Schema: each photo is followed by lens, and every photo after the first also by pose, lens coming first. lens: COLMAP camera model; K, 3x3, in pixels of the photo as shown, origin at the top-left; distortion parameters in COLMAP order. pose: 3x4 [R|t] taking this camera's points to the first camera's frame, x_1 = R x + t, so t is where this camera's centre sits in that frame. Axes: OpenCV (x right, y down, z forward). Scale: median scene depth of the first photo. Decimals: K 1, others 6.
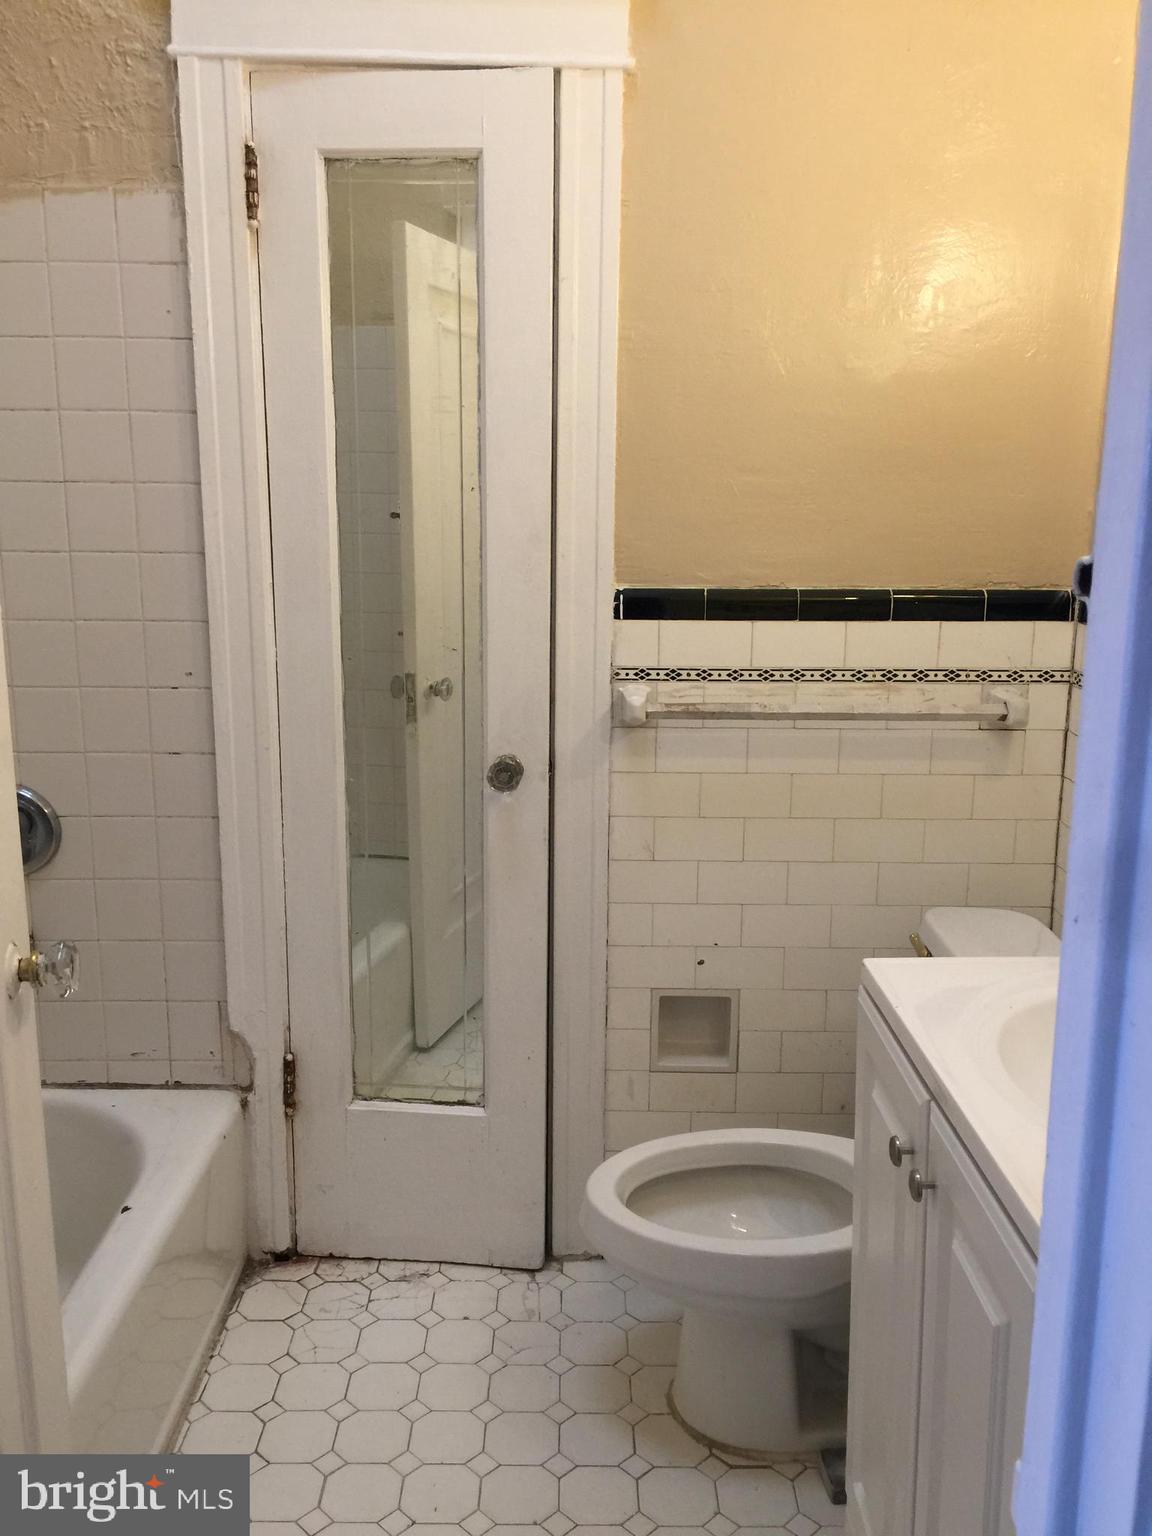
lens RADIAL K [[1314.7, 0, 574.2], [0, 1314.7, 771.3], [0, 0, 1]] dist [0.063237, -0.065276]
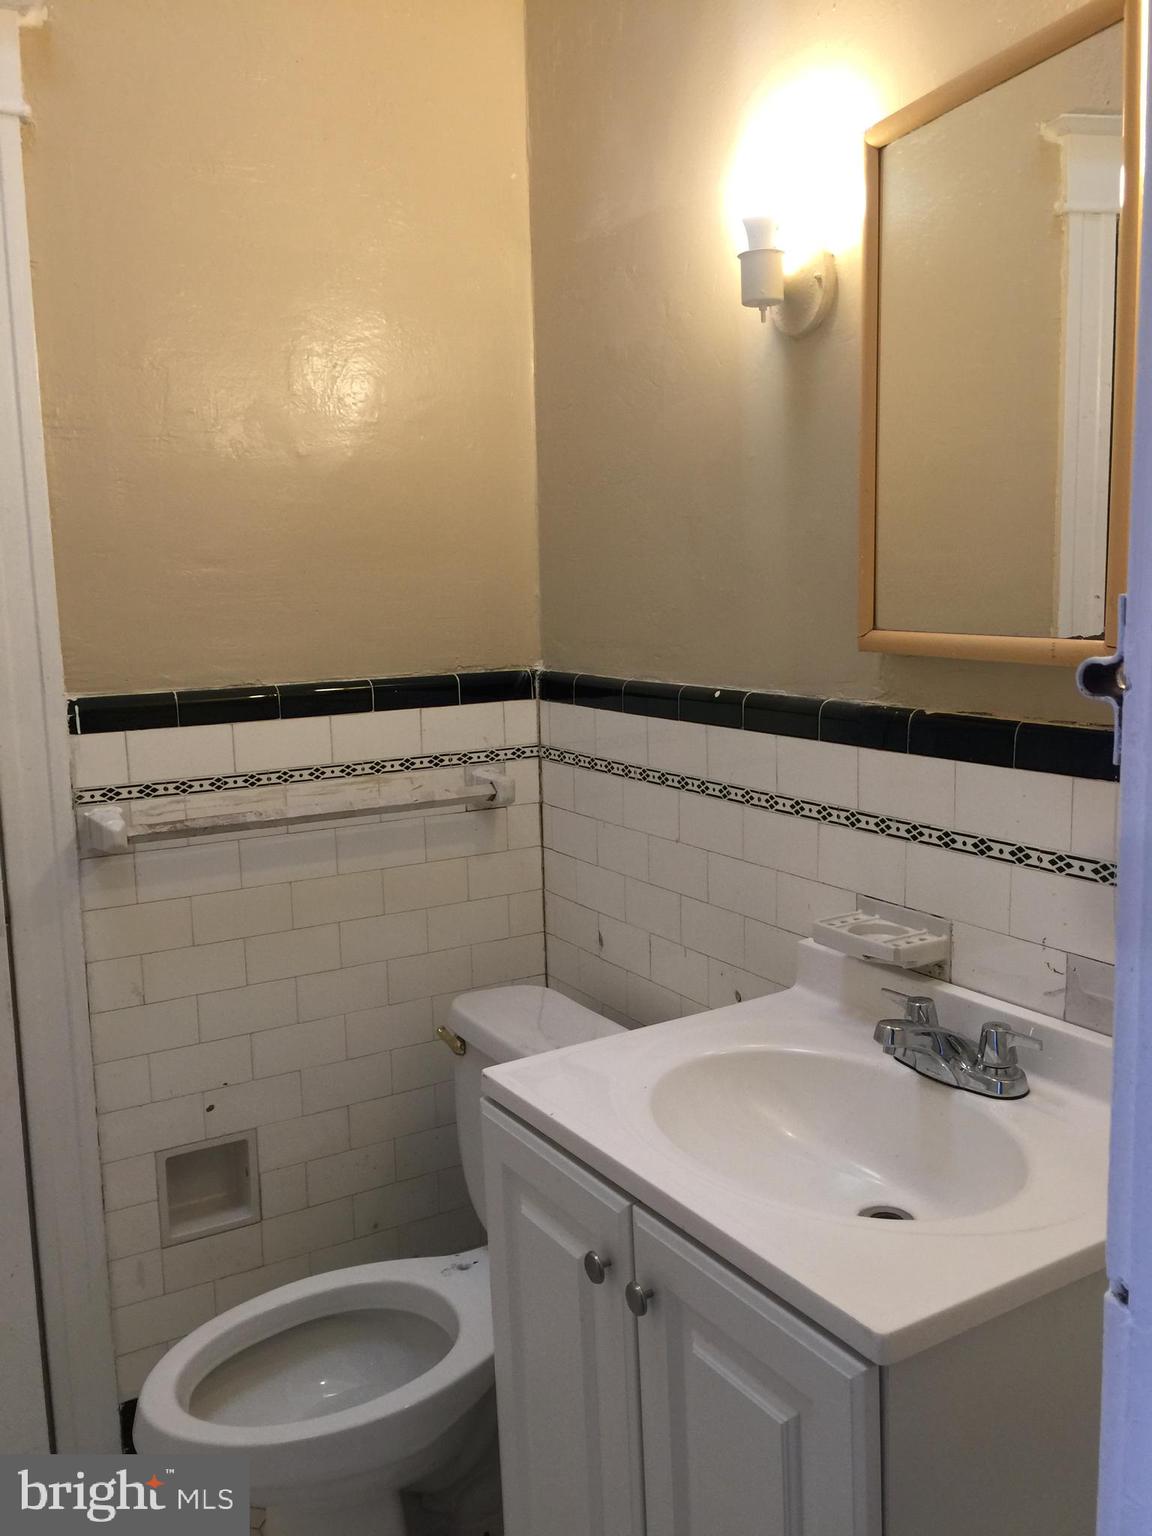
lens RADIAL K [[1314.7, 0, 575.7], [0, 1314.7, 772.0], [0, 0, 1]] dist [0.063237, -0.065276]
pose [[0.864153, -0.103089, 0.492557, -0.112734], [0.134888, 0.990426, -0.029361, -0.020998], [-0.484814, 0.091813, 0.869785, 0.087053]]
